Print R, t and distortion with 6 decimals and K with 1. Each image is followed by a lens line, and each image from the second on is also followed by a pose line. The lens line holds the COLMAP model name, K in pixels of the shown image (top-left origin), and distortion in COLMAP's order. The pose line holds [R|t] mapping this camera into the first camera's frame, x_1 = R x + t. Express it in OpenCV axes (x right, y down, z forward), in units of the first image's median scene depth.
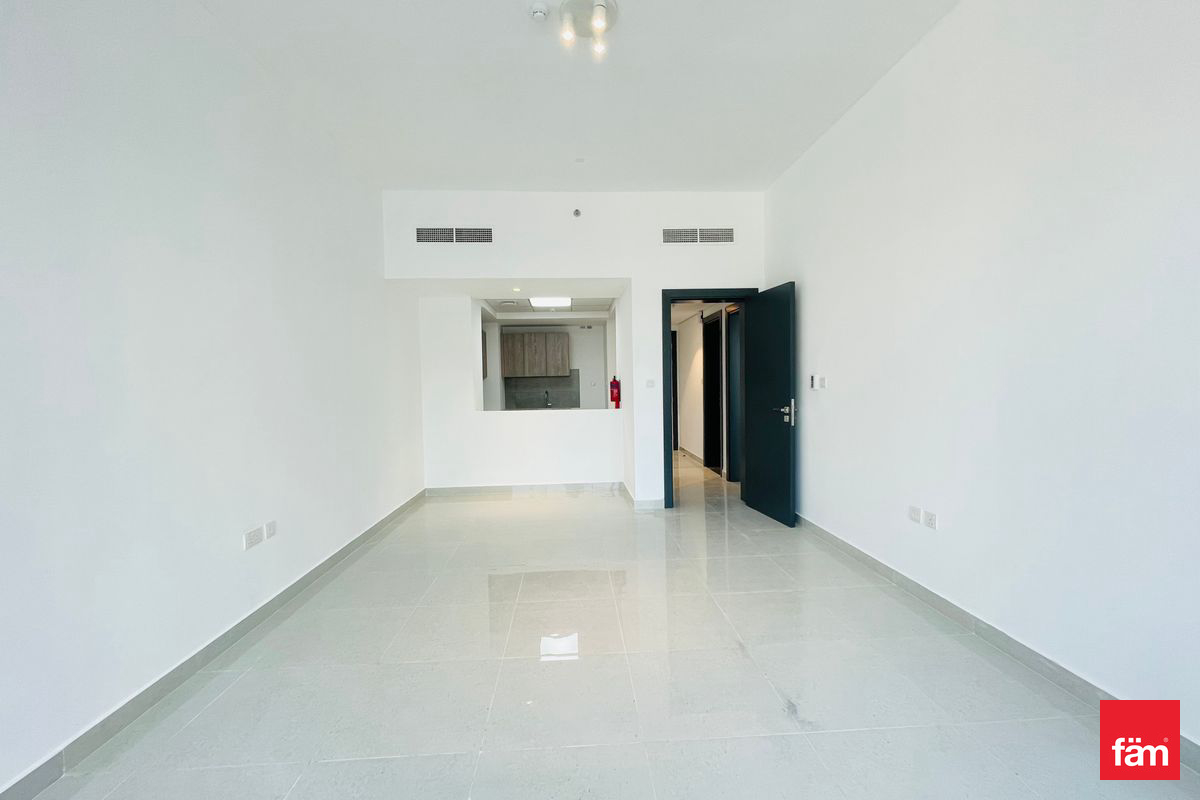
lens RADIAL K [[483.9, 0, 594.8], [0, 483.9, 403.5], [0, 0, 1]] dist [0.002633, -0.000603]
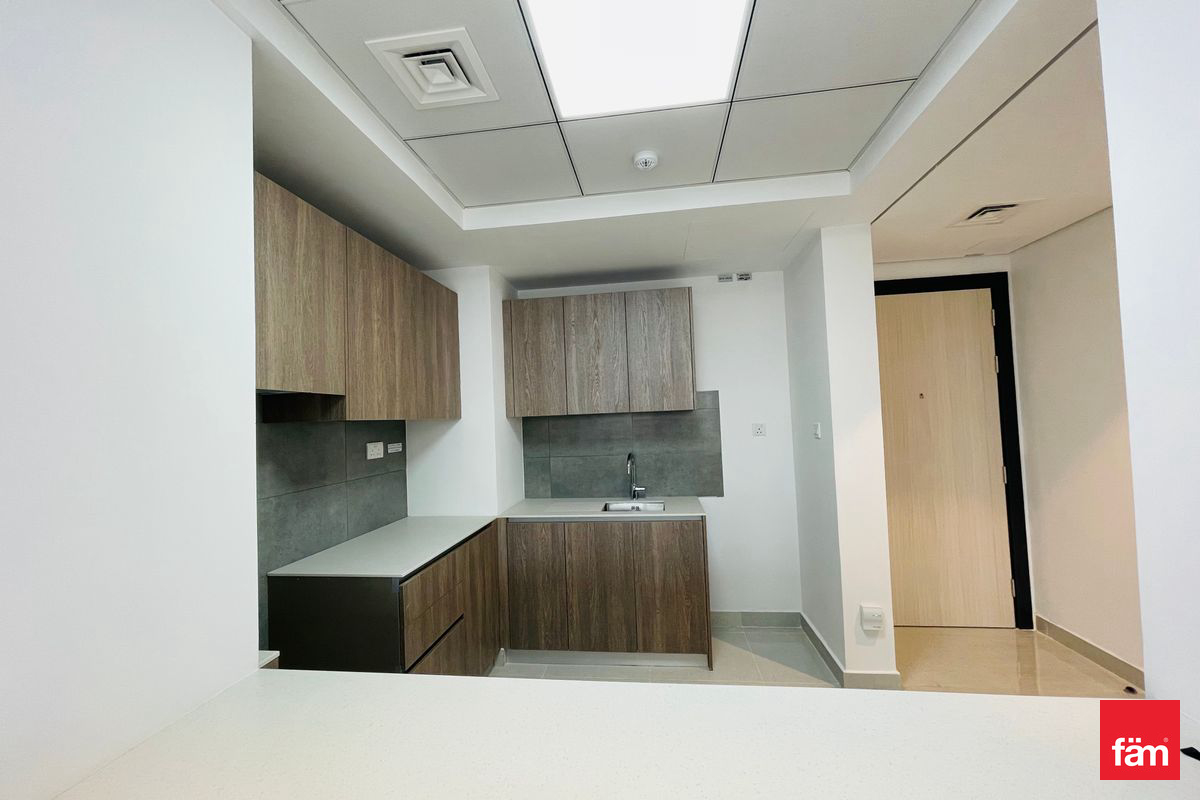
lens RADIAL K [[483.9, 0, 594.2], [0, 483.9, 403.4], [0, 0, 1]] dist [0.002633, -0.000603]
pose [[0.982808, -0.023899, -0.183079, -0.071687], [0.011212, 0.997482, -0.070026, -0.046156], [0.184292, 0.066770, 0.980601, 0.775443]]
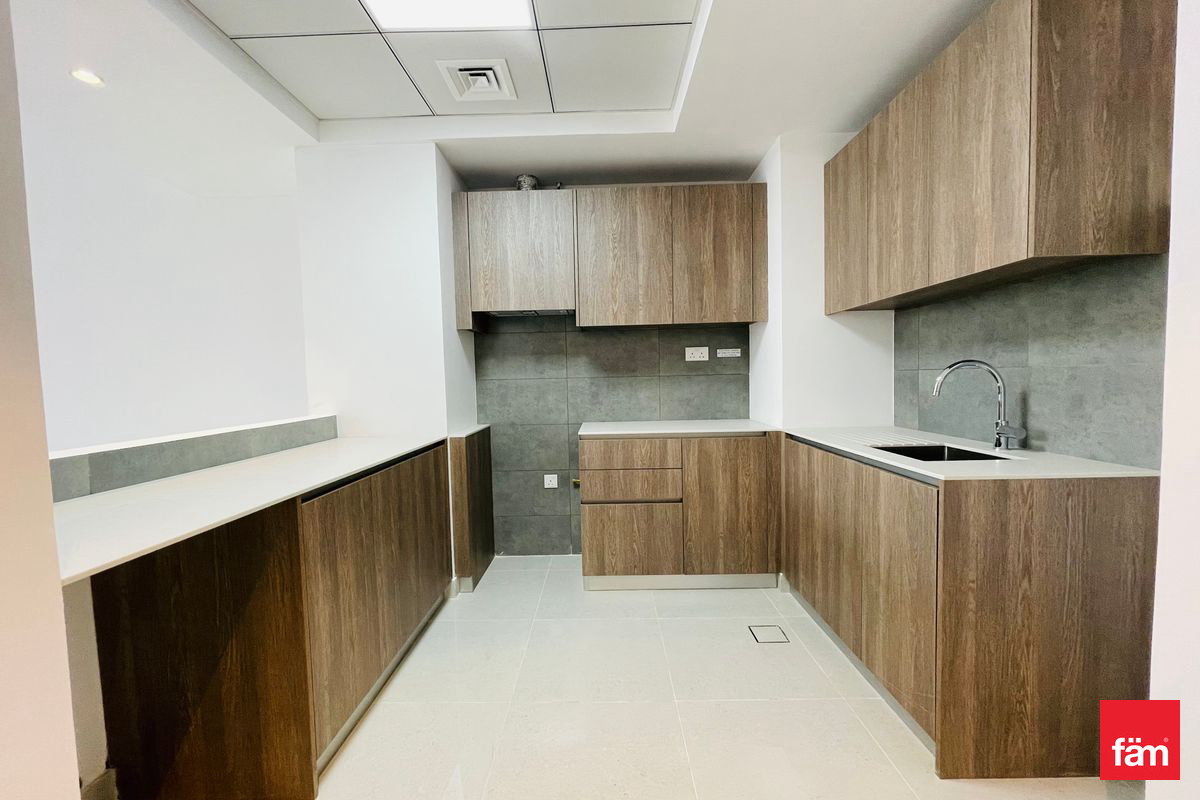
lens RADIAL K [[483.9, 0, 593.8], [0, 483.9, 402.4], [0, 0, 1]] dist [0.002633, -0.000603]
pose [[-0.071756, 0.071114, -0.994884, 0.130139], [-0.019051, 0.997175, 0.072652, -0.025187], [0.997240, 0.024167, -0.070199, 1.041173]]
